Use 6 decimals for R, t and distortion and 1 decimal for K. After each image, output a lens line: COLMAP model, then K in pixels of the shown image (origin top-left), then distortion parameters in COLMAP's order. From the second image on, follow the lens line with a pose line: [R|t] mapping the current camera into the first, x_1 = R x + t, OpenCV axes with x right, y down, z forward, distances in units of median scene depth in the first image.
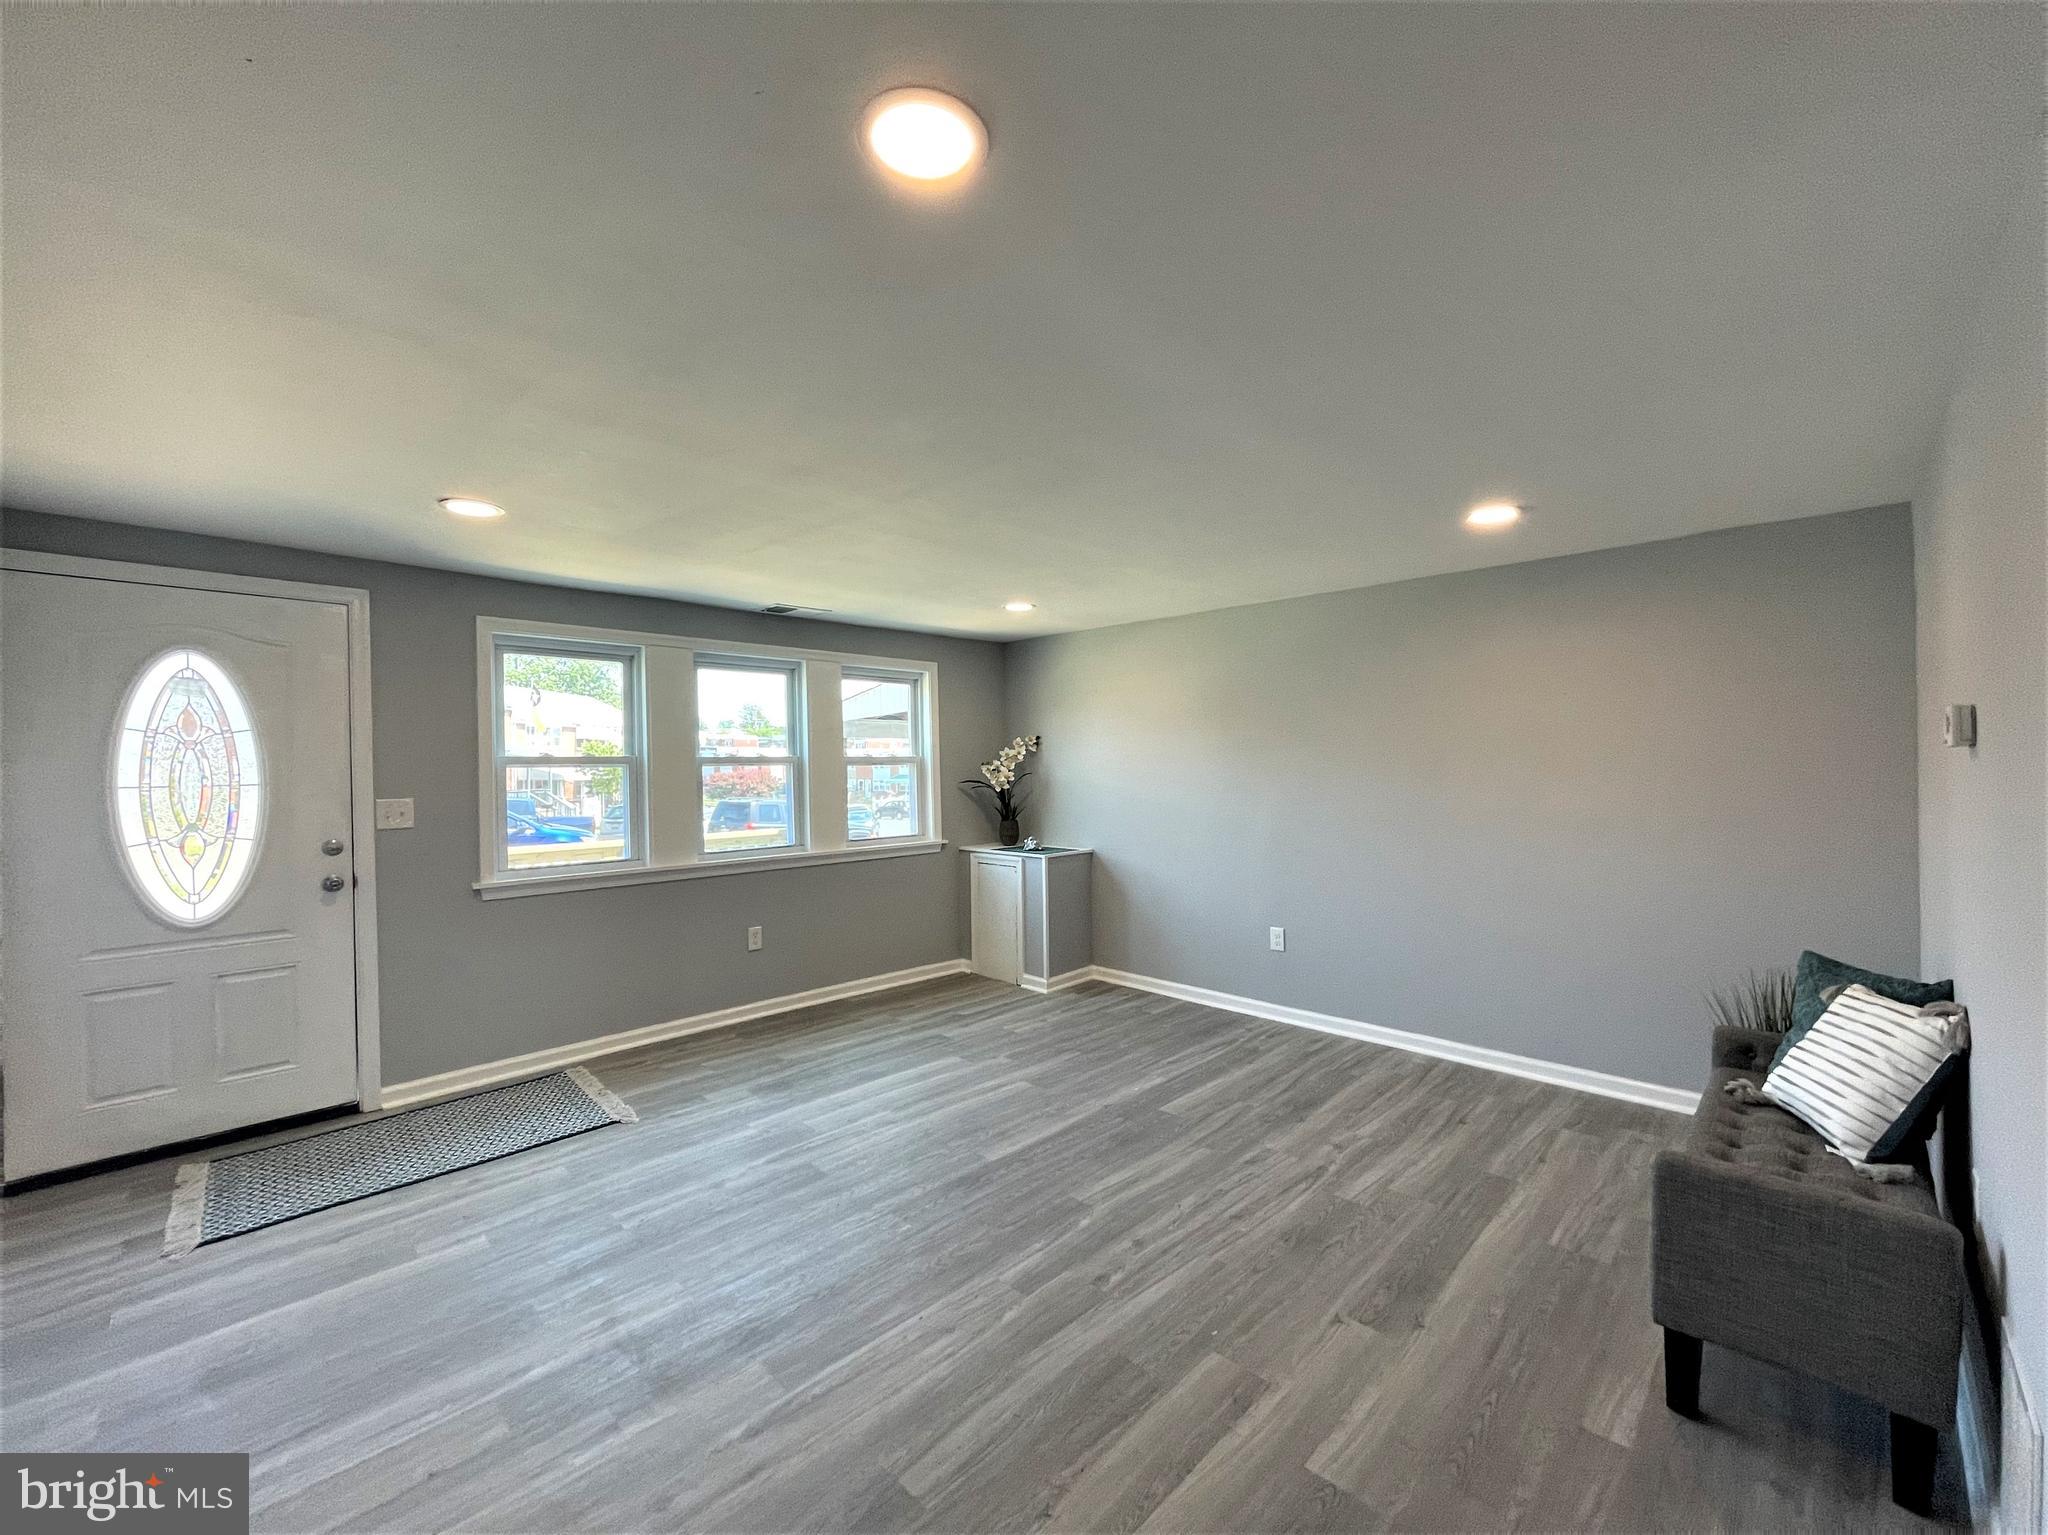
lens RADIAL K [[829.3, 0, 1024.0], [0, 829.3, 767.5], [0, 0, 1]] dist [-0.001659, -0.000546]
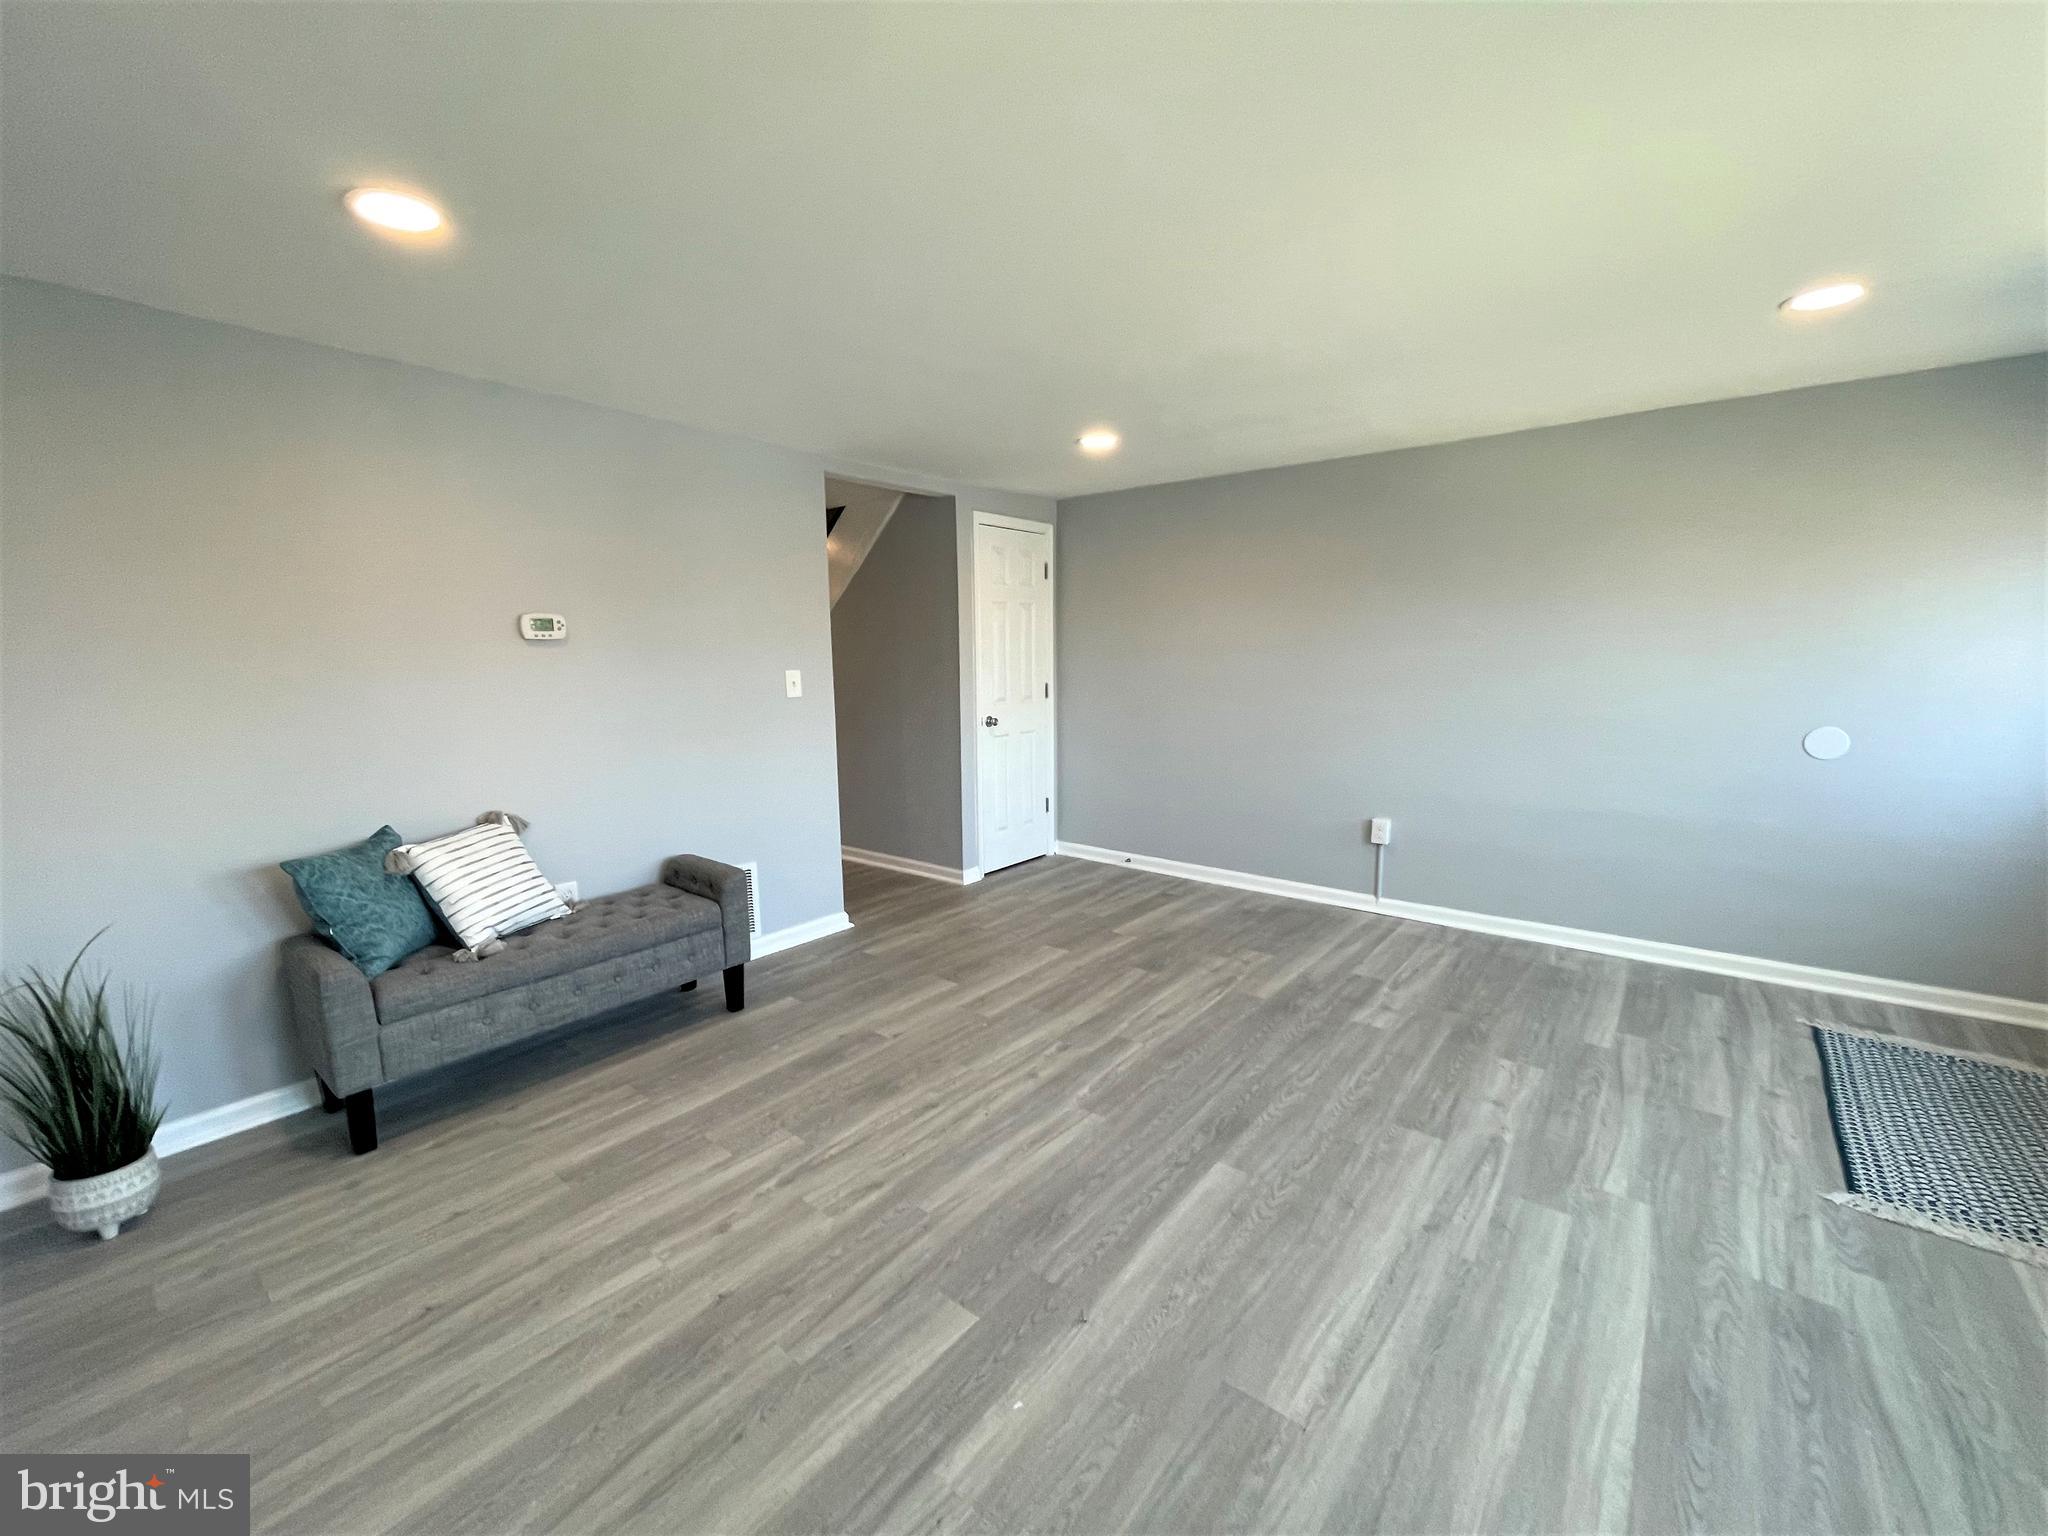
lens RADIAL K [[829.3, 0, 1024.0], [0, 829.3, 768.0], [0, 0, 1]] dist [-0.001659, -0.000546]
pose [[-0.995051, 0.037415, -0.092054, 0.167163], [0.023905, 0.989330, 0.143715, 0.006086], [0.096449, 0.140803, -0.985329, 1.440463]]
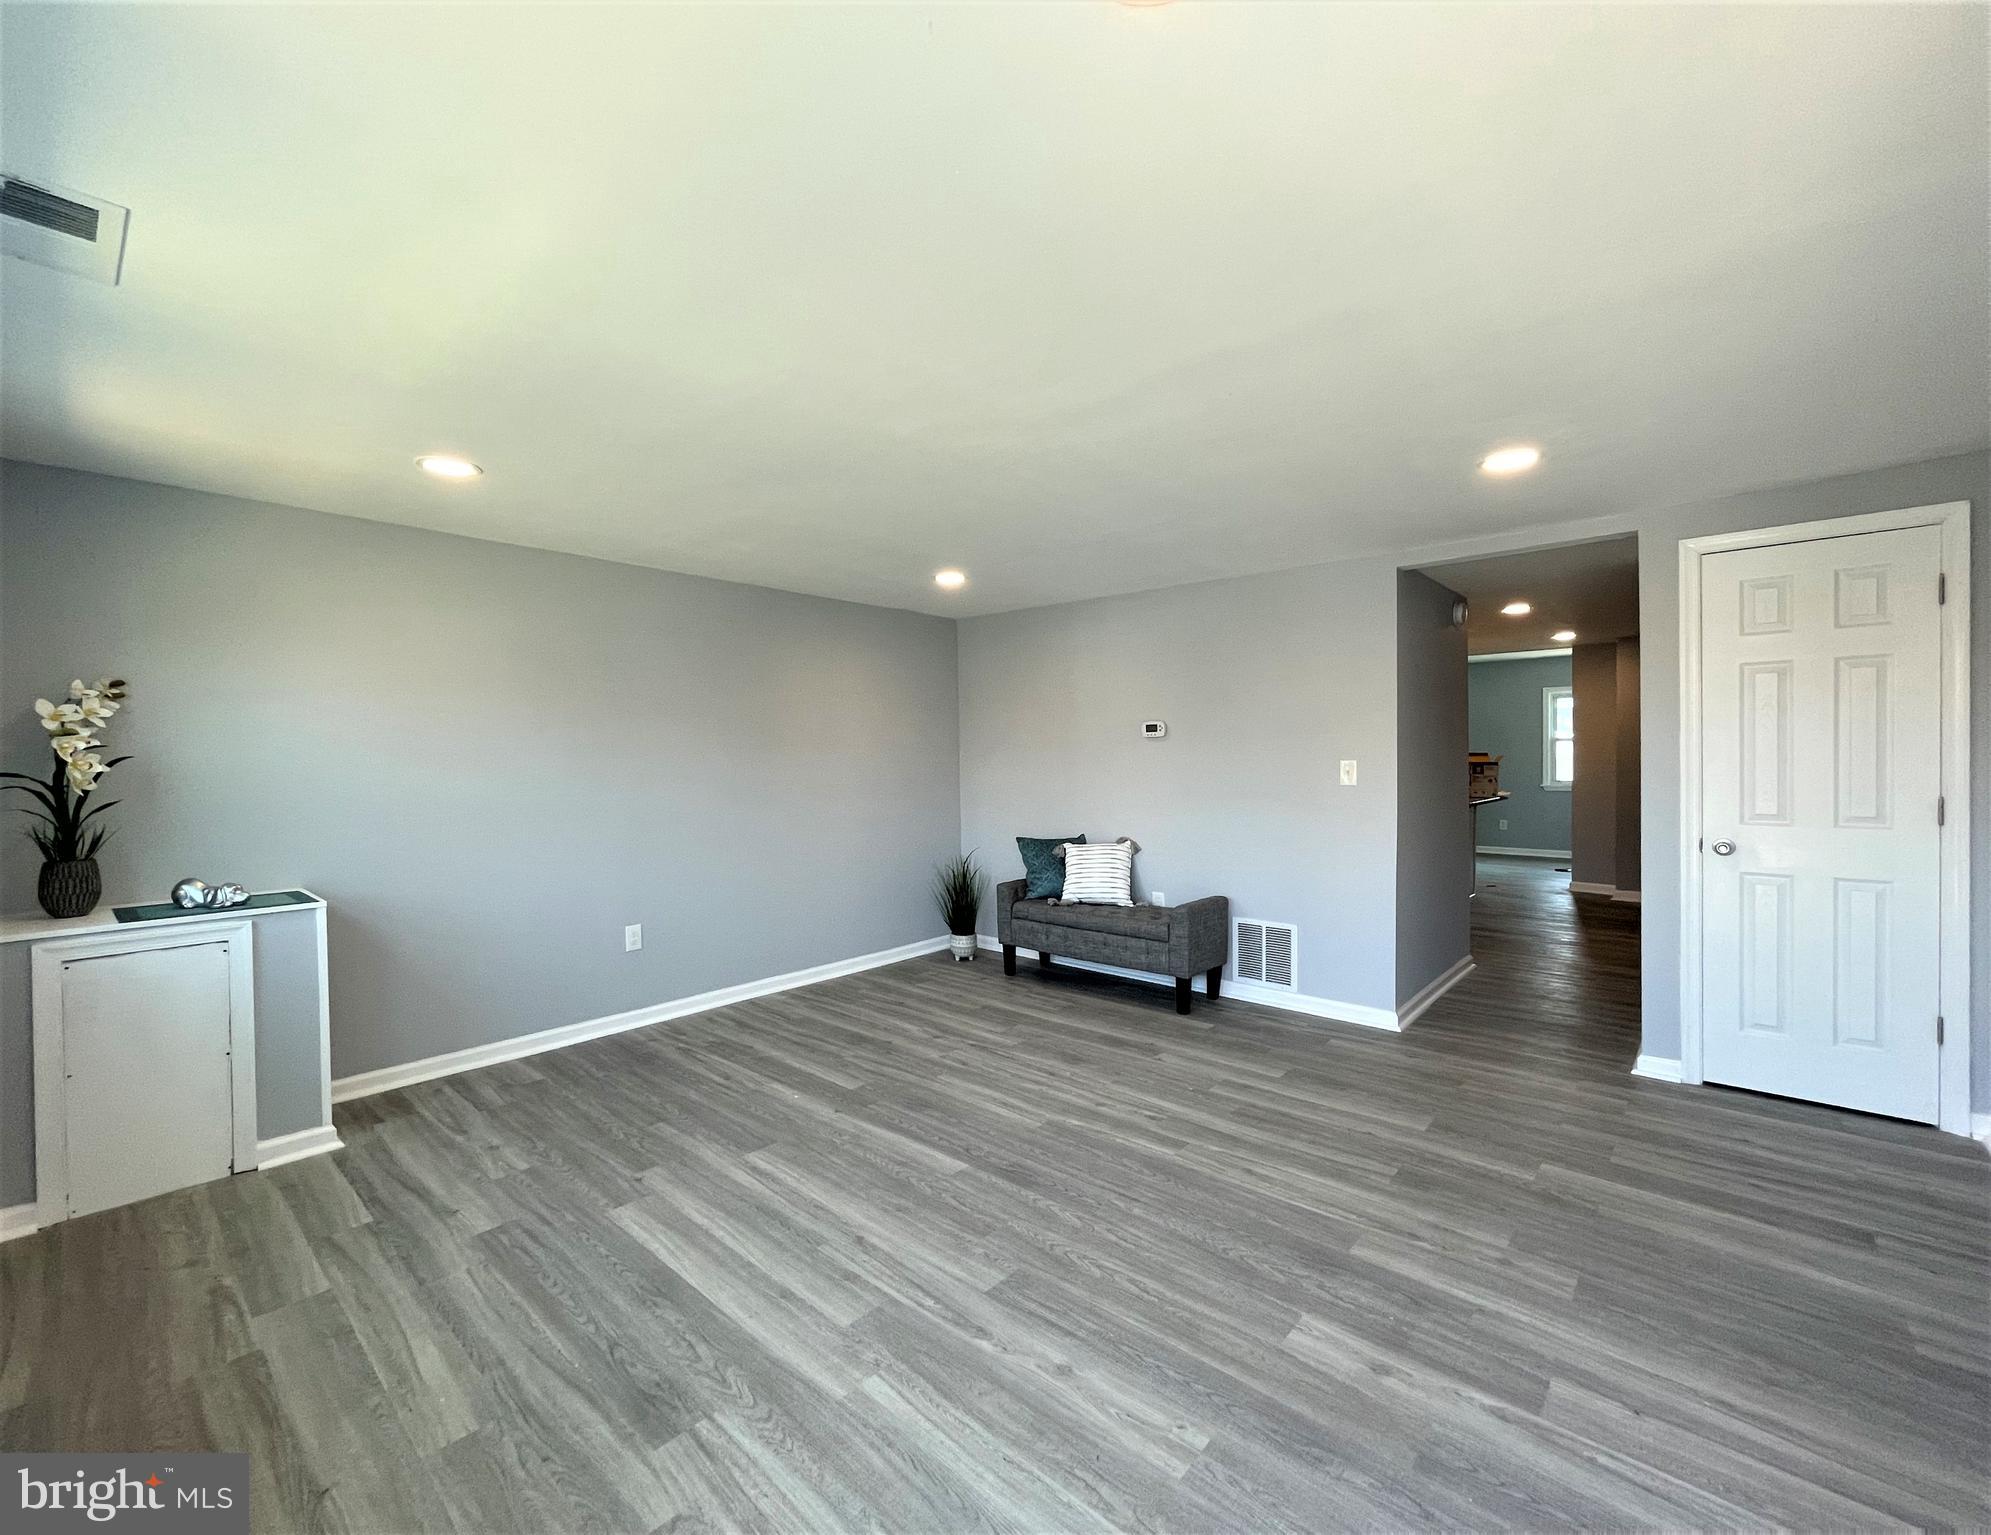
lens RADIAL K [[829.3, 0, 963.0], [0, 829.3, 762.2], [0, 0, 1]] dist [-0.000360, -0.000119]
pose [[-0.032166, 0.004156, 0.999474, -0.817402], [0.011914, 0.999922, -0.003774, 0.029294], [-0.999412, 0.011787, -0.032213, 0.885593]]
